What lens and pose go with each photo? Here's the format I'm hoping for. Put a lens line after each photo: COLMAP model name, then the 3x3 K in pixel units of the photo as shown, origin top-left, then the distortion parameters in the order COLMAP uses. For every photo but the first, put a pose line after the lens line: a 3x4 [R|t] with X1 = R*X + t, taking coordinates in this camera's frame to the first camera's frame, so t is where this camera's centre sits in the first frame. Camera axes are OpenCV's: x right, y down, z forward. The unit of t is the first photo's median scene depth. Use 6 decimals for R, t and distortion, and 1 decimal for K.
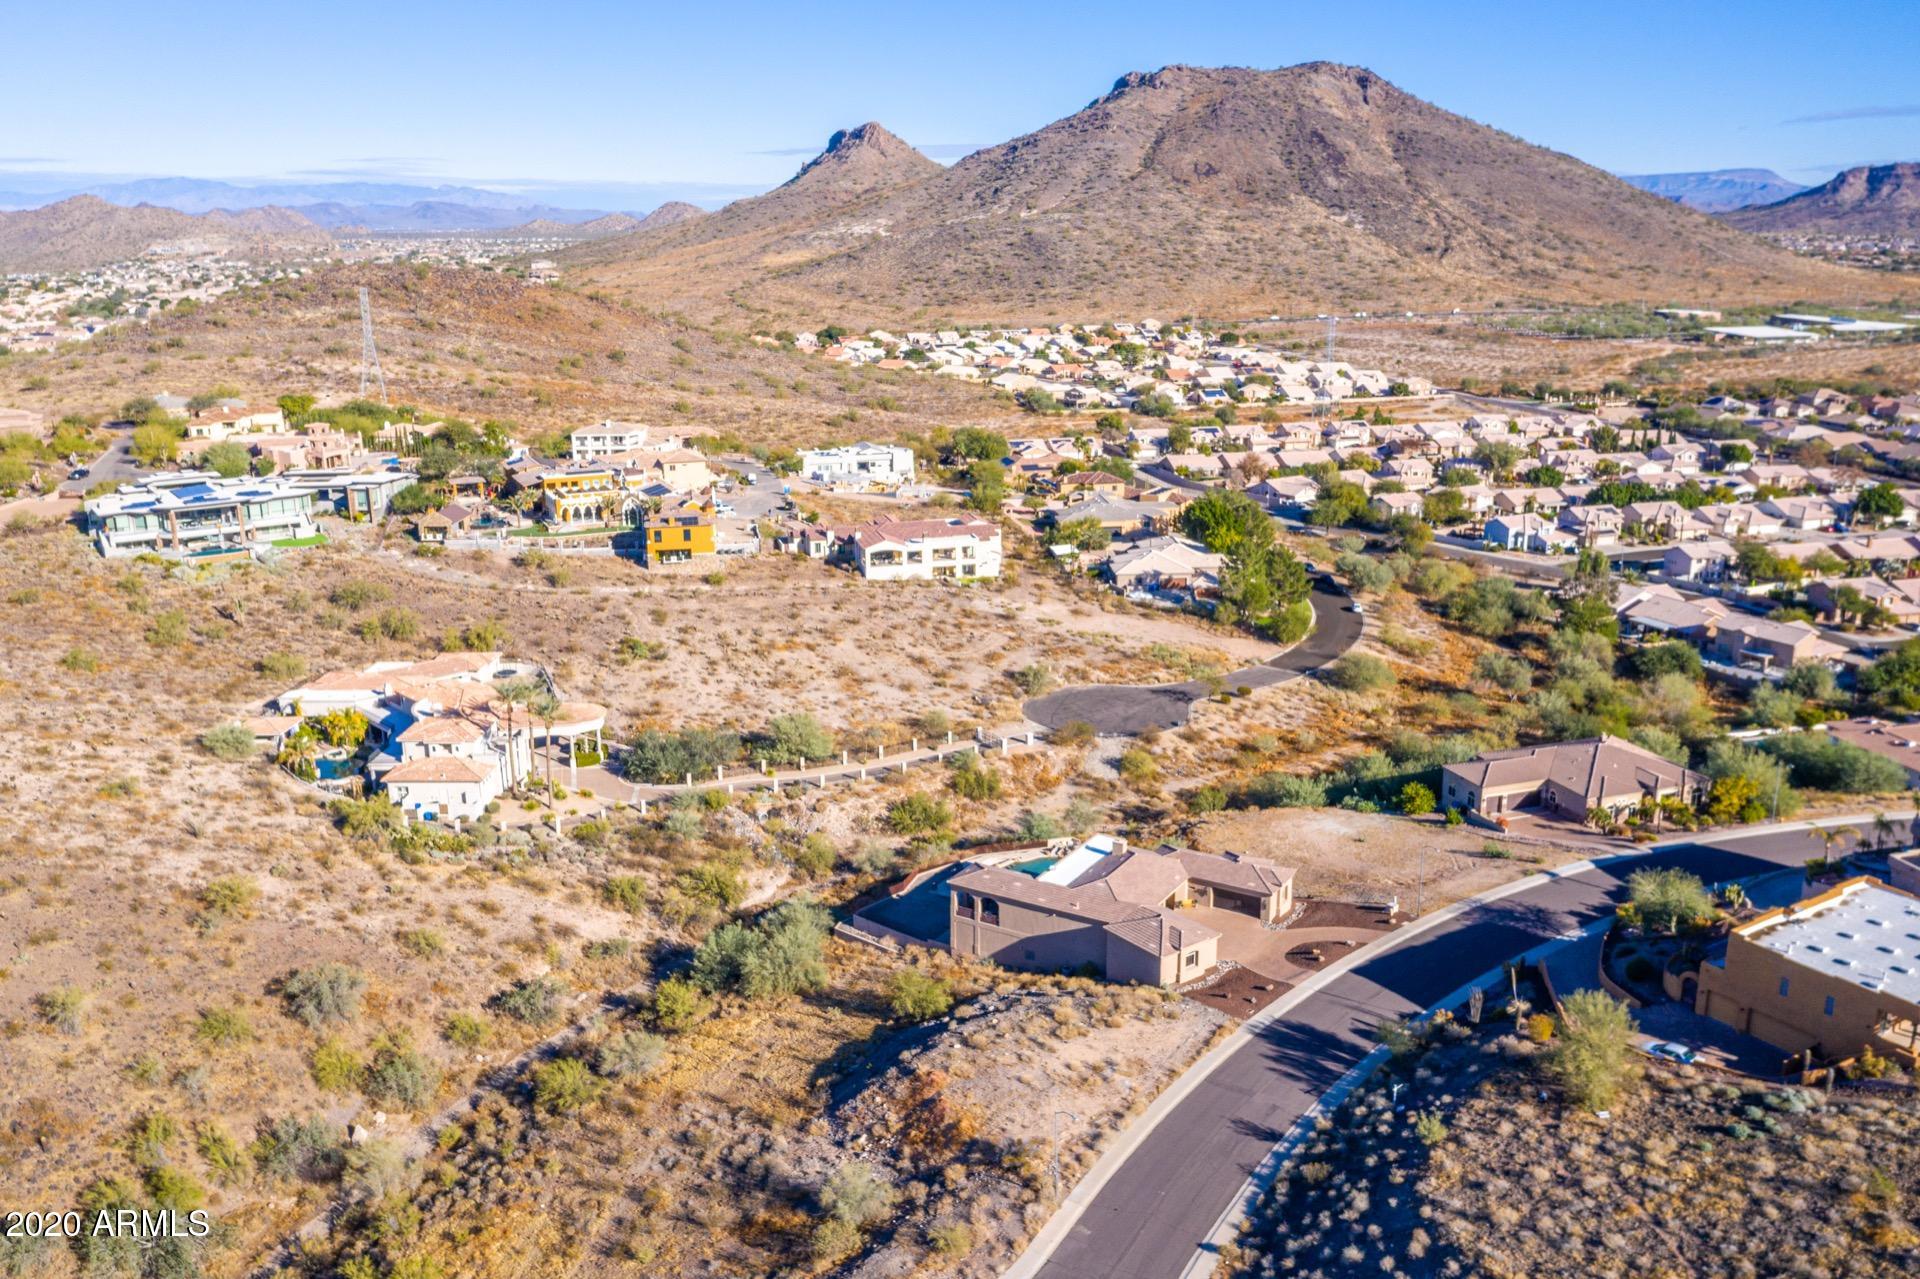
lens RADIAL K [[1544.7, 0, 957.6], [0, 1544.7, 630.4], [0, 0, 1]] dist [-0.004319, -0.000444]
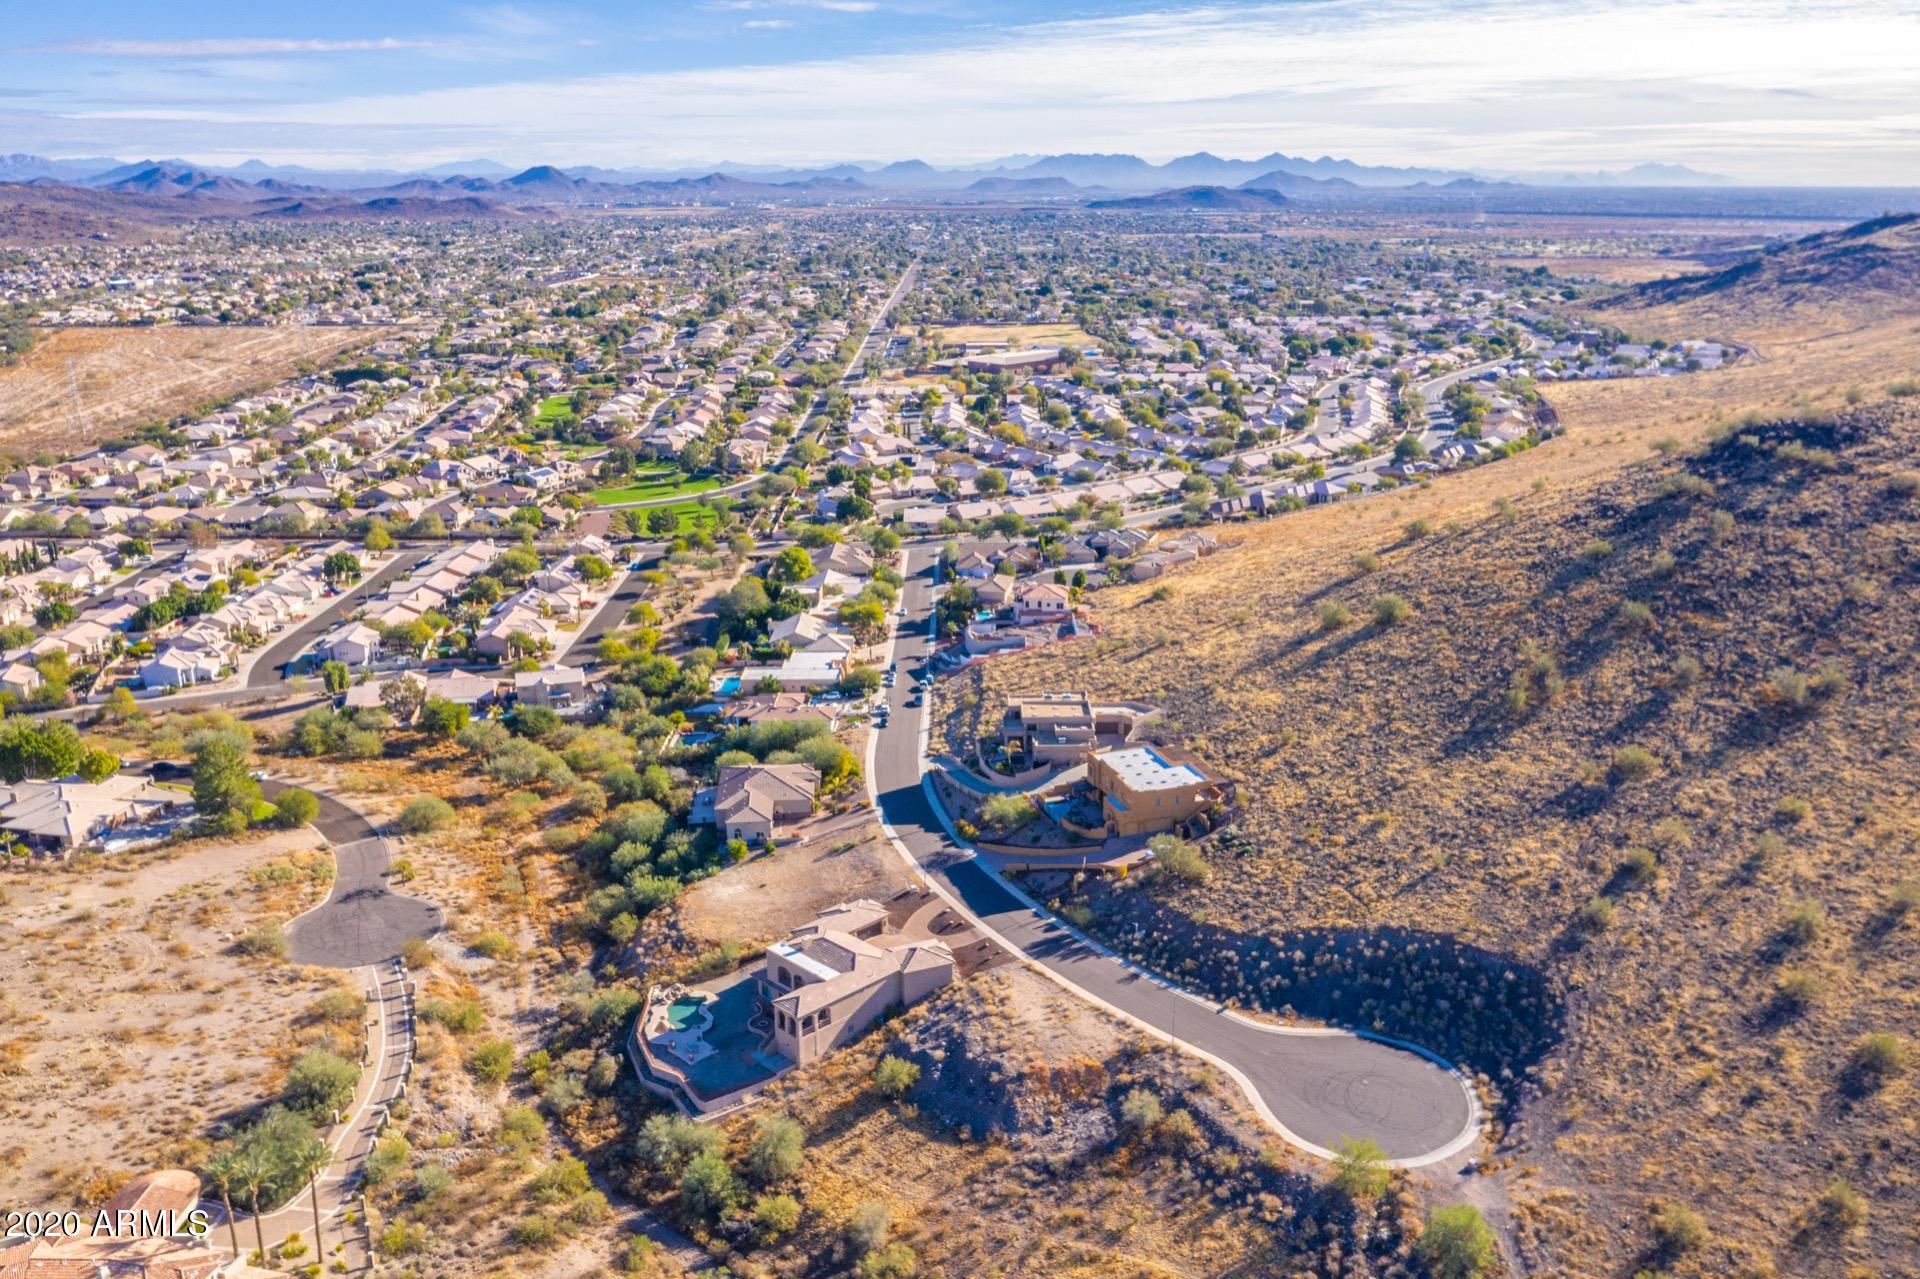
lens RADIAL K [[1538.2, 0, 963.4], [0, 1538.2, 637.8], [0, 0, 1]] dist [-0.010363, 0.004373]
pose [[0.232008, -0.269543, 0.934622, -0.135766], [0.255913, 0.943905, 0.208693, -0.046472], [-0.938446, 0.190764, 0.287973, 0.051903]]
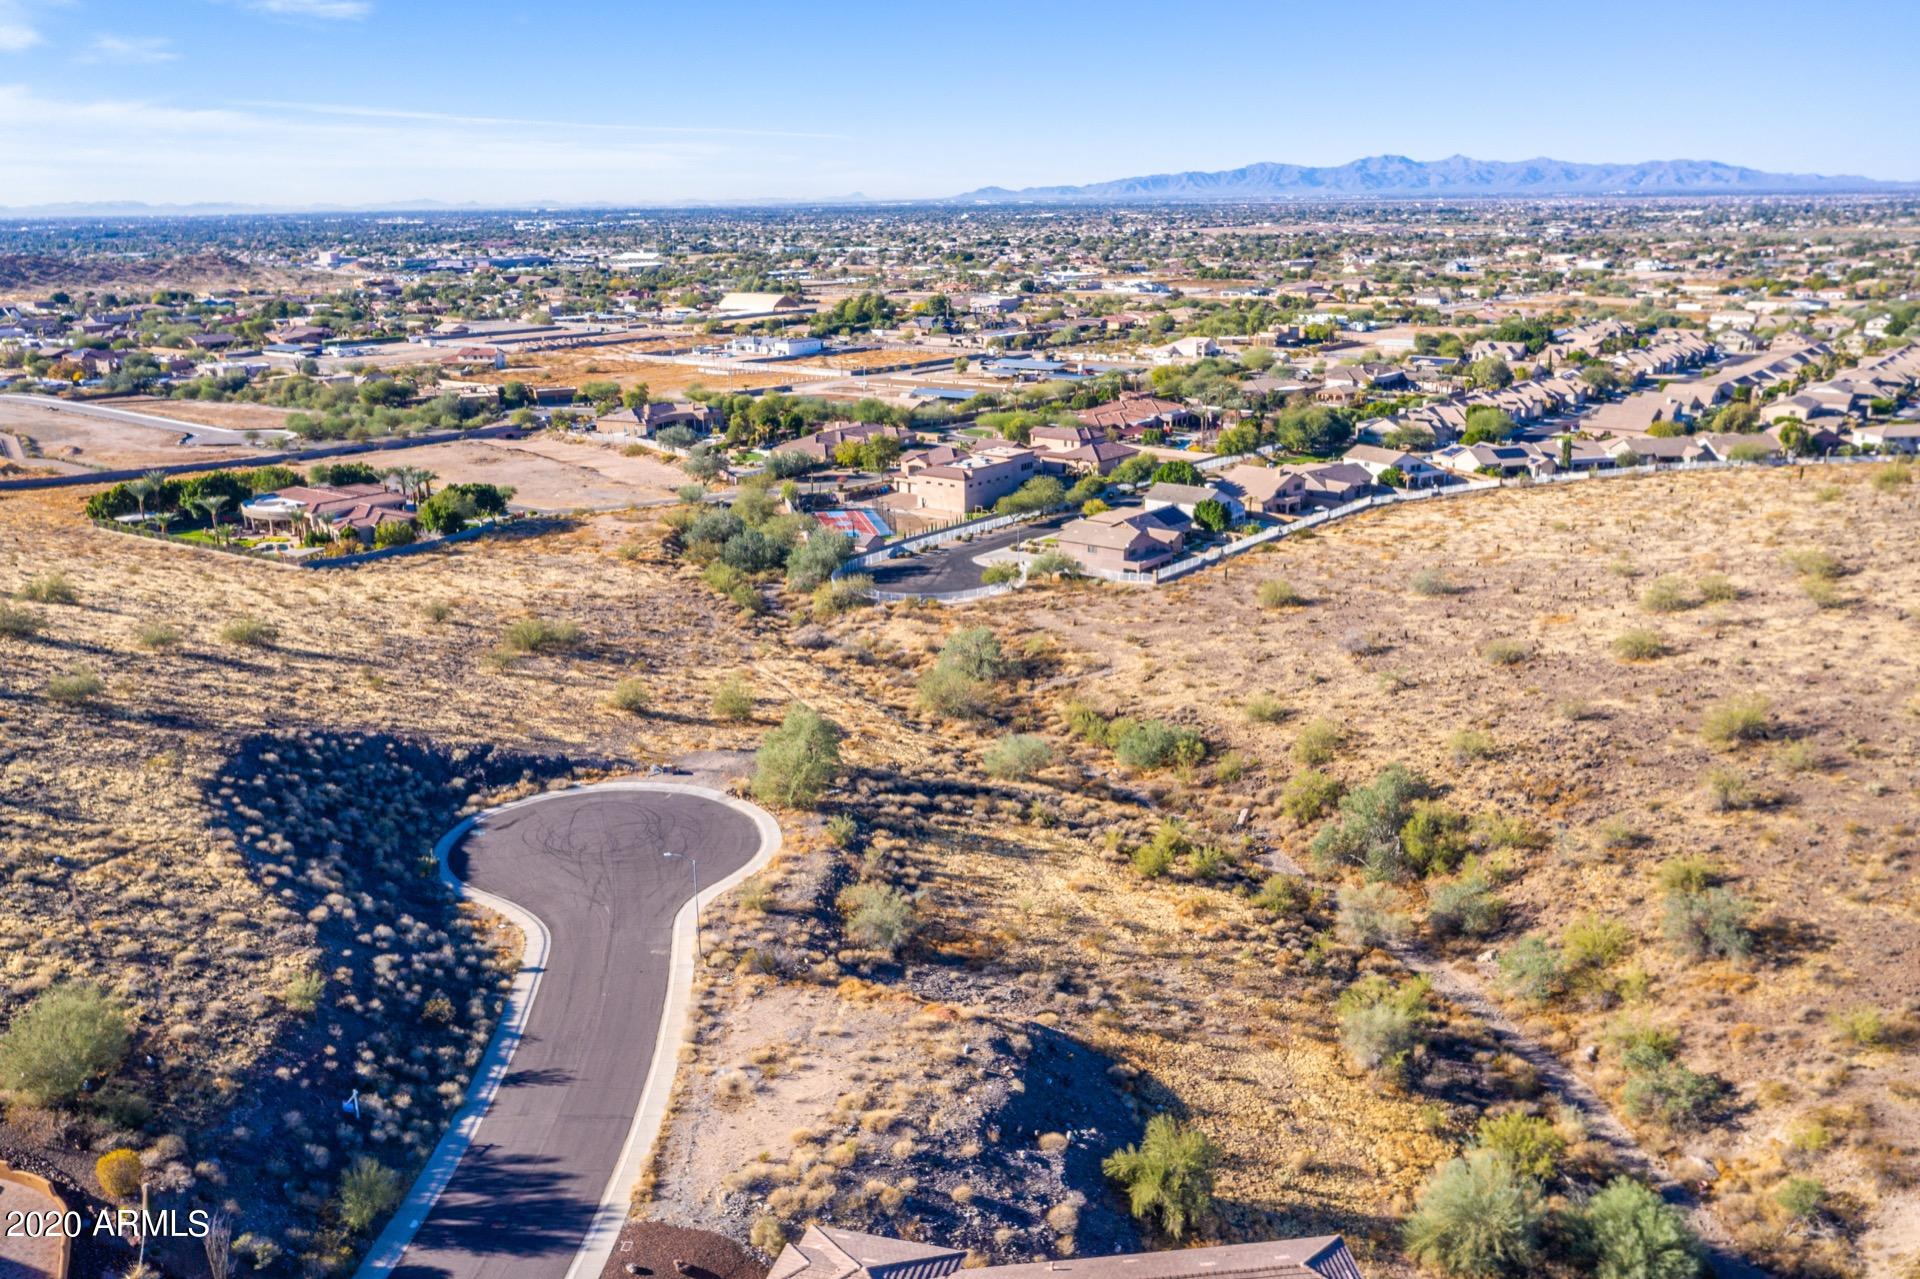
lens RADIAL K [[1538.2, 0, 963.4], [0, 1538.2, 637.8], [0, 0, 1]] dist [-0.010363, 0.004373]
pose [[-0.780962, 0.186821, -0.595984, 0.041017], [-0.143199, 0.875241, 0.462003, -0.024607], [0.607941, 0.446151, -0.656777, 0.141241]]
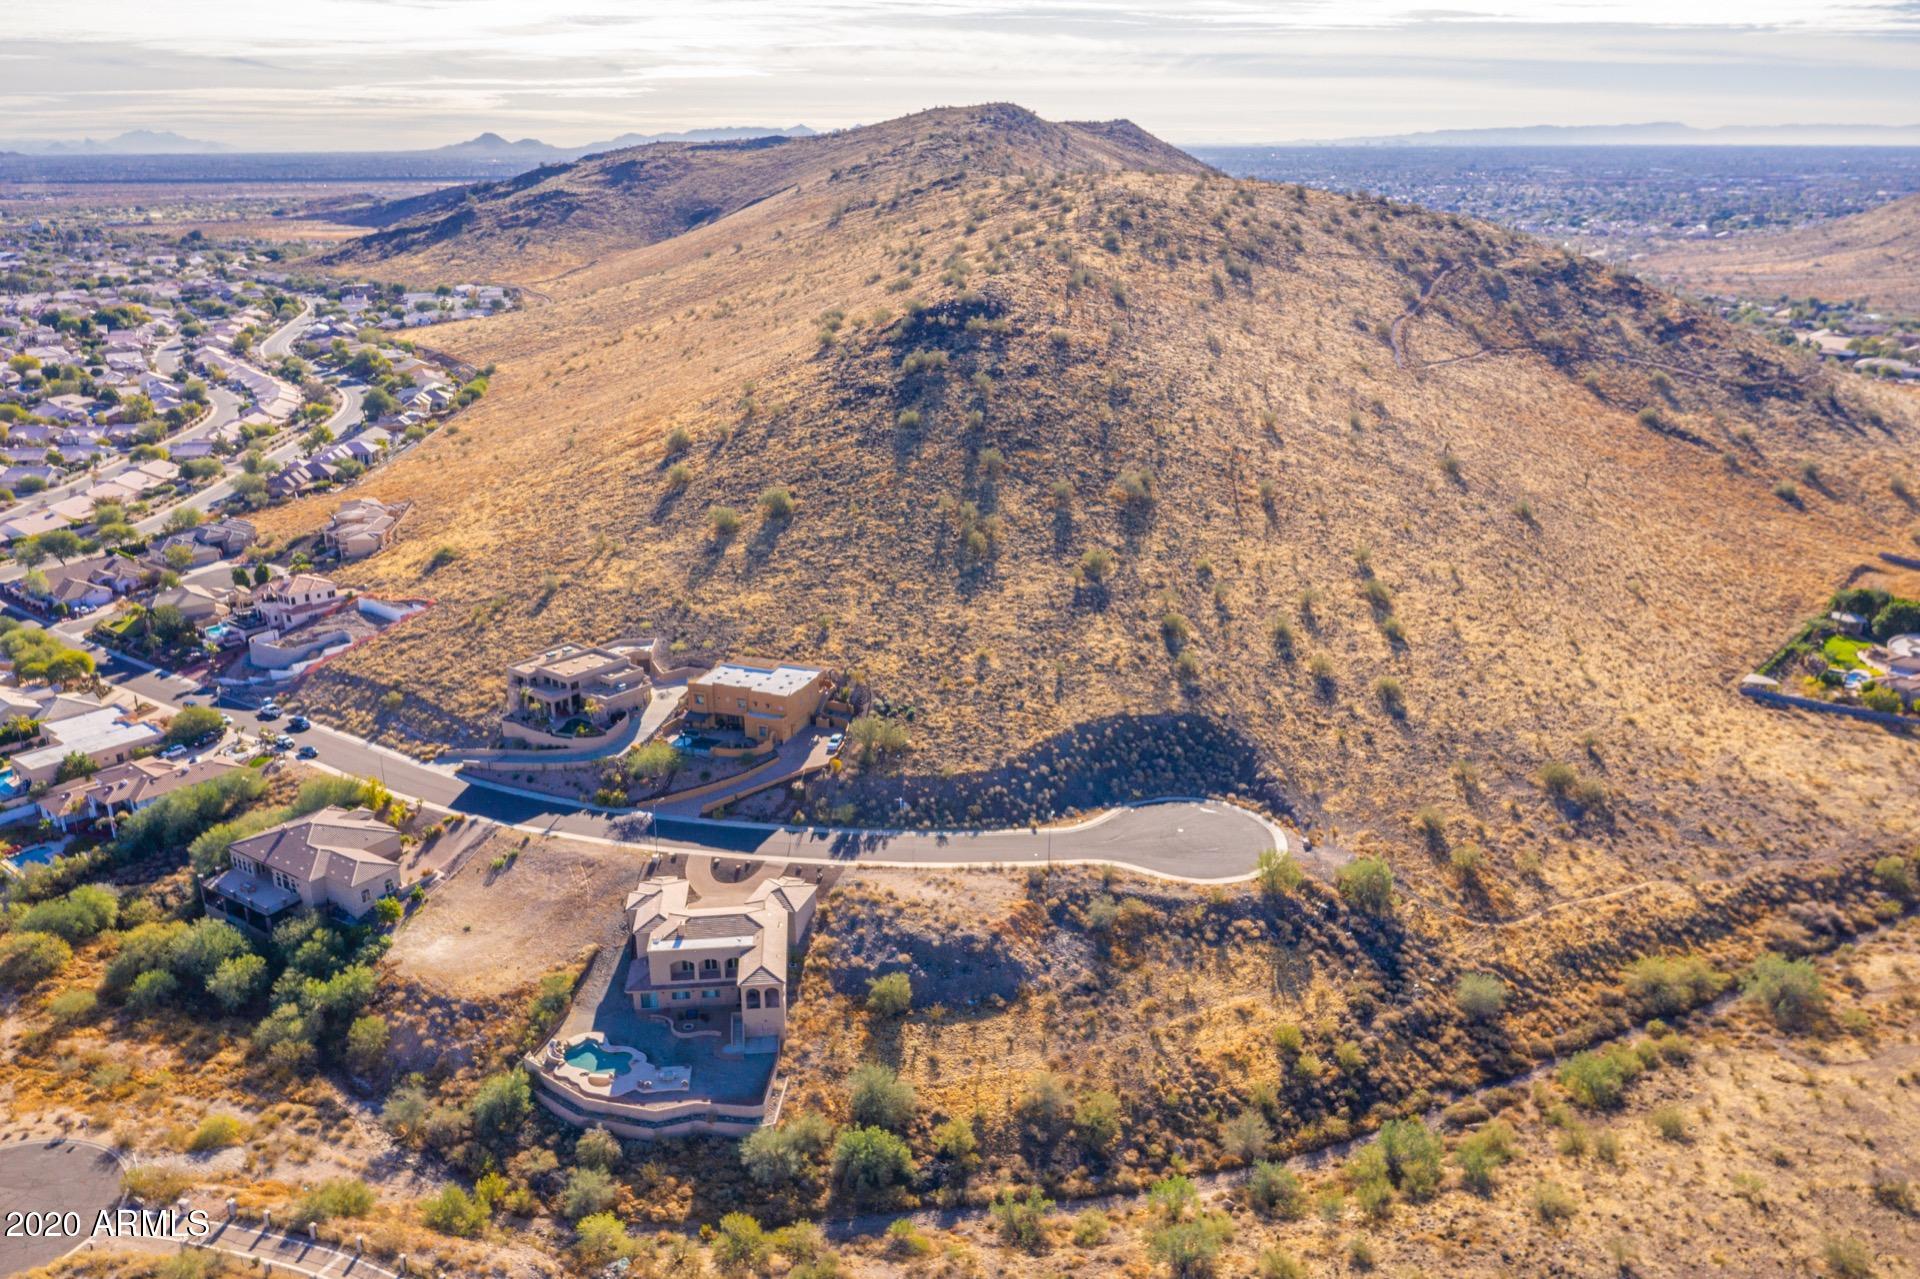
lens RADIAL K [[1538.2, 0, 963.4], [0, 1538.2, 637.8], [0, 0, 1]] dist [-0.010363, 0.004373]
pose [[-0.602078, -0.233637, 0.763490, -0.115888], [0.220071, 0.870630, 0.439968, -0.069977], [-0.767510, 0.432917, -0.472770, 0.163974]]
